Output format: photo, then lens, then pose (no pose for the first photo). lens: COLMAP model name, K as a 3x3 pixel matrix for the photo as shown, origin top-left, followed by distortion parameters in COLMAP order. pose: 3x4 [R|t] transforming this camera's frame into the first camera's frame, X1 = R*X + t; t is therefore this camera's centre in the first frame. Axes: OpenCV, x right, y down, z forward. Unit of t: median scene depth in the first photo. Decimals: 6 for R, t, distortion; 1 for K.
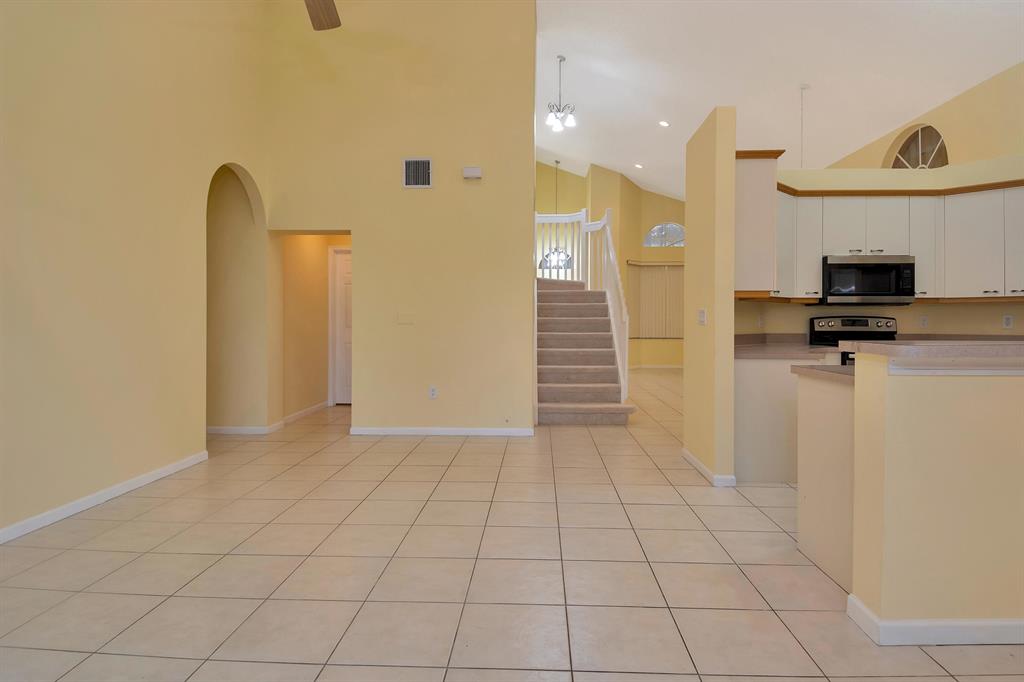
lens RADIAL K [[530.5, 0, 515.8], [0, 530.5, 329.3], [0, 0, 1]] dist [0.046137, -0.052907]
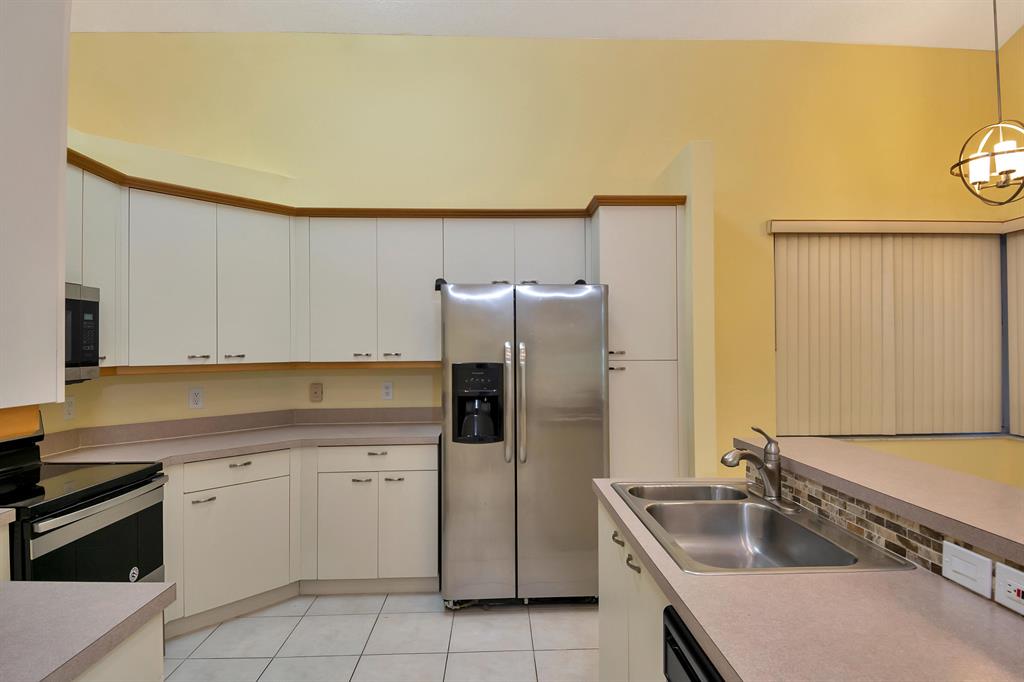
lens RADIAL K [[550.2, 0, 519.5], [0, 550.2, 339.9], [0, 0, 1]] dist [0.032325, -0.043676]
pose [[-0.083766, 0.010512, 0.996430, 0.169339], [0.021234, 0.999736, -0.008762, -0.069527], [-0.996259, 0.020424, -0.083967, 0.603164]]
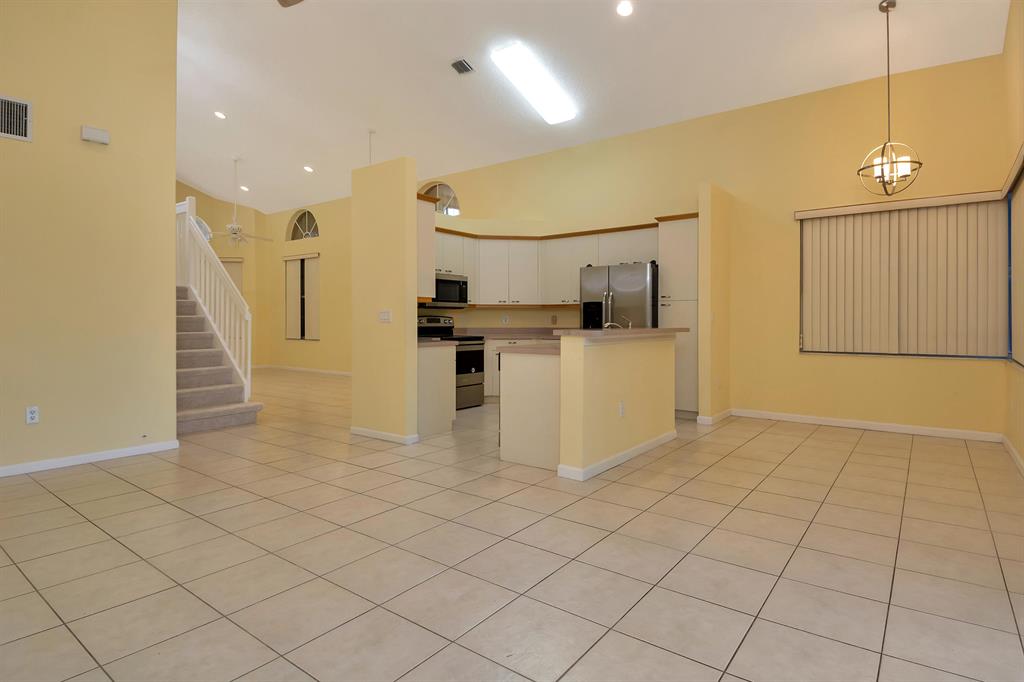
lens RADIAL K [[536.0, 0, 515.1], [0, 536.0, 331.5], [0, 0, 1]] dist [0.032129, -0.041777]
pose [[0.572183, -0.019326, 0.819898, -0.402943], [0.013502, 0.999809, 0.014144, -0.000797], [-0.820015, 0.002977, 0.572335, 0.017172]]
